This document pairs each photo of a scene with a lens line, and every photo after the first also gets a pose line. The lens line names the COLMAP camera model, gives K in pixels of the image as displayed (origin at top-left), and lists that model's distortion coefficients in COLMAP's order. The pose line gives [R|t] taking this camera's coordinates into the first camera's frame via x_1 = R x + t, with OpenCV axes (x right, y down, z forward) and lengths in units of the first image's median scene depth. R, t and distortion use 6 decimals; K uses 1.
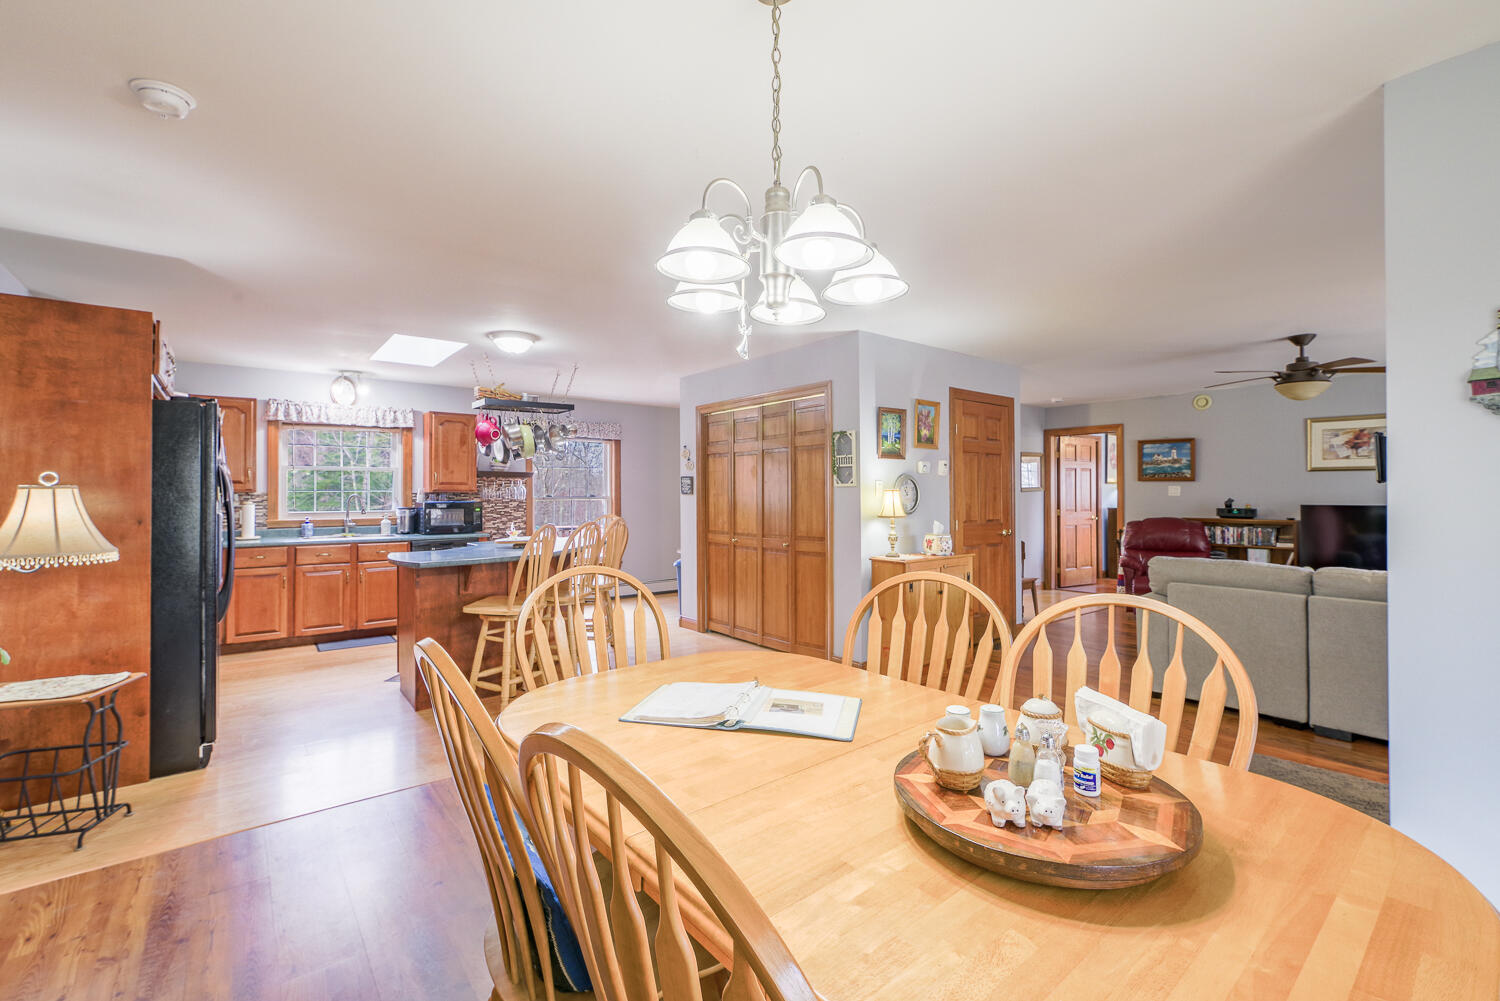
lens RADIAL K [[650.0, 0, 752.8], [0, 650.0, 491.0], [0, 0, 1]] dist [-0.009016, -0.000196]
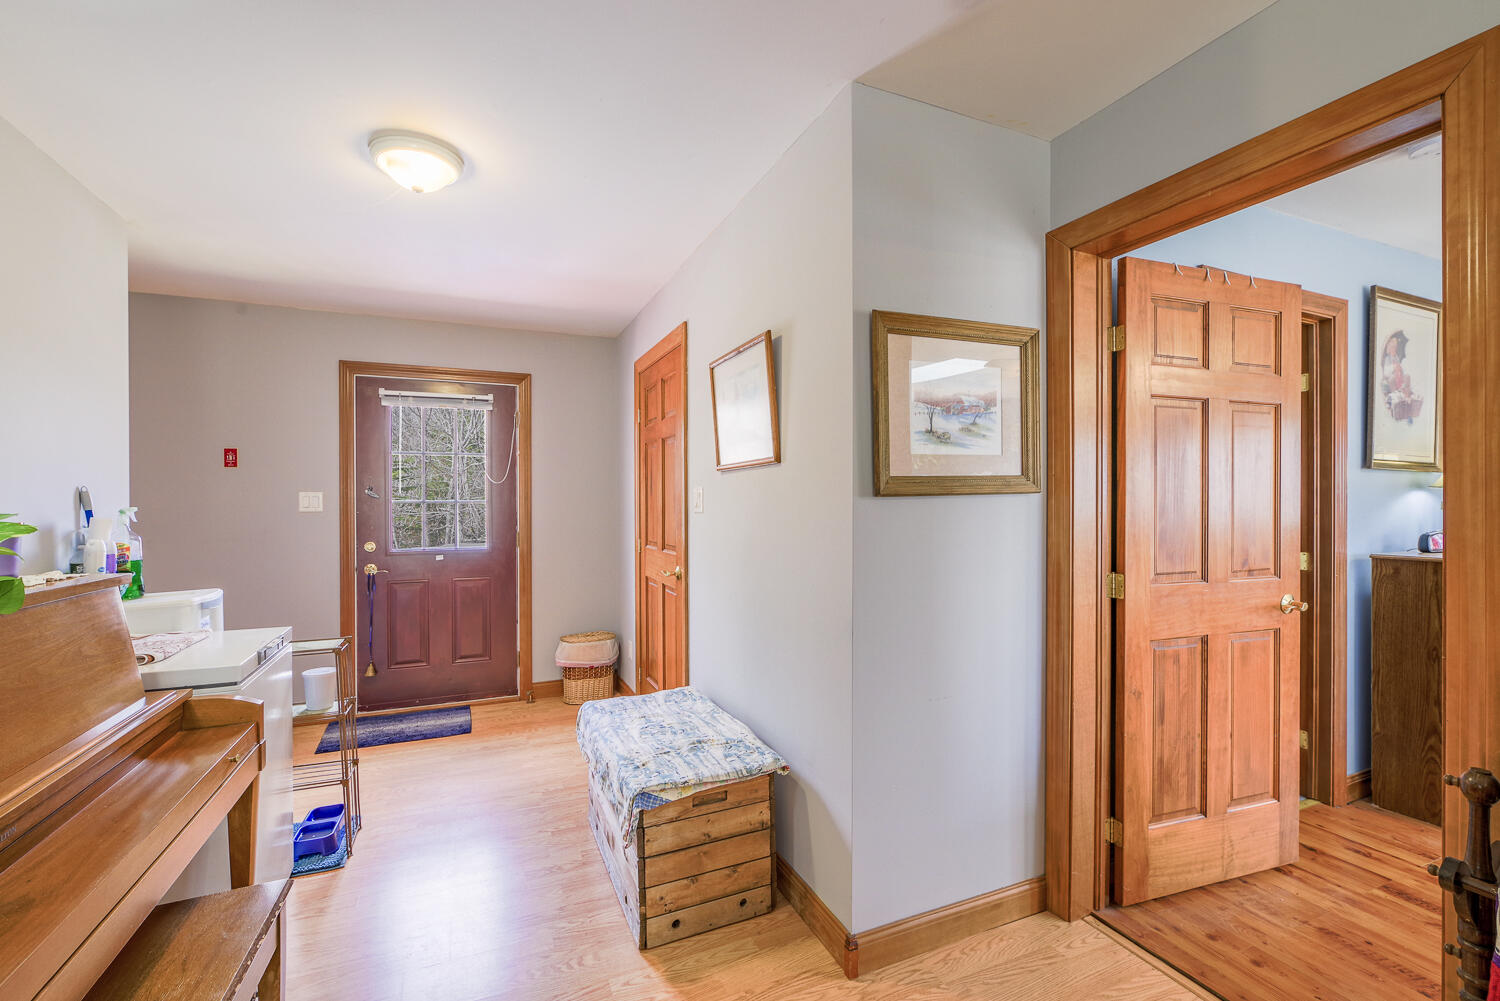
lens RADIAL K [[650.0, 0, 721.8], [0, 650.0, 510.6], [0, 0, 1]] dist [-0.009016, -0.000196]
pose [[0.952823, 0.002974, -0.303513, 0.508770], [0.002765, 0.999825, 0.018477, 0.001691], [0.303515, -0.018444, 0.952648, 0.917293]]
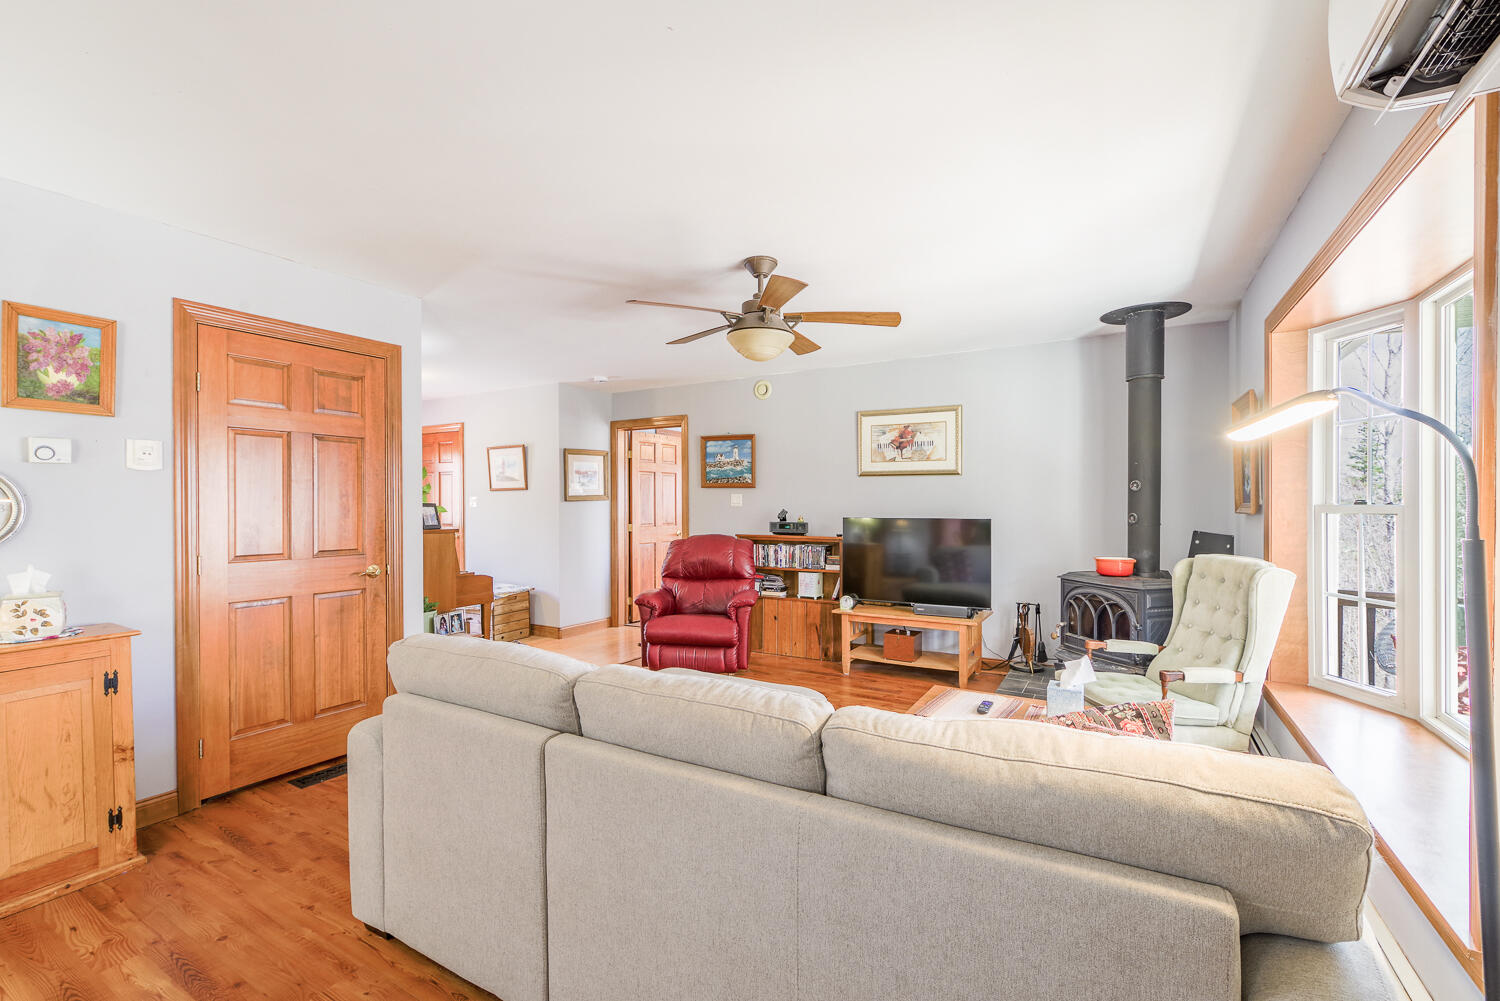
lens RADIAL K [[650.0, 0, 757.3], [0, 650.0, 504.2], [0, 0, 1]] dist [-0.009016, -0.000196]
pose [[0.929818, -0.001009, 0.368018, 0.406560], [-0.001193, 0.999983, 0.005758, 0.000045], [-0.368017, -0.005793, 0.929801, 0.261542]]
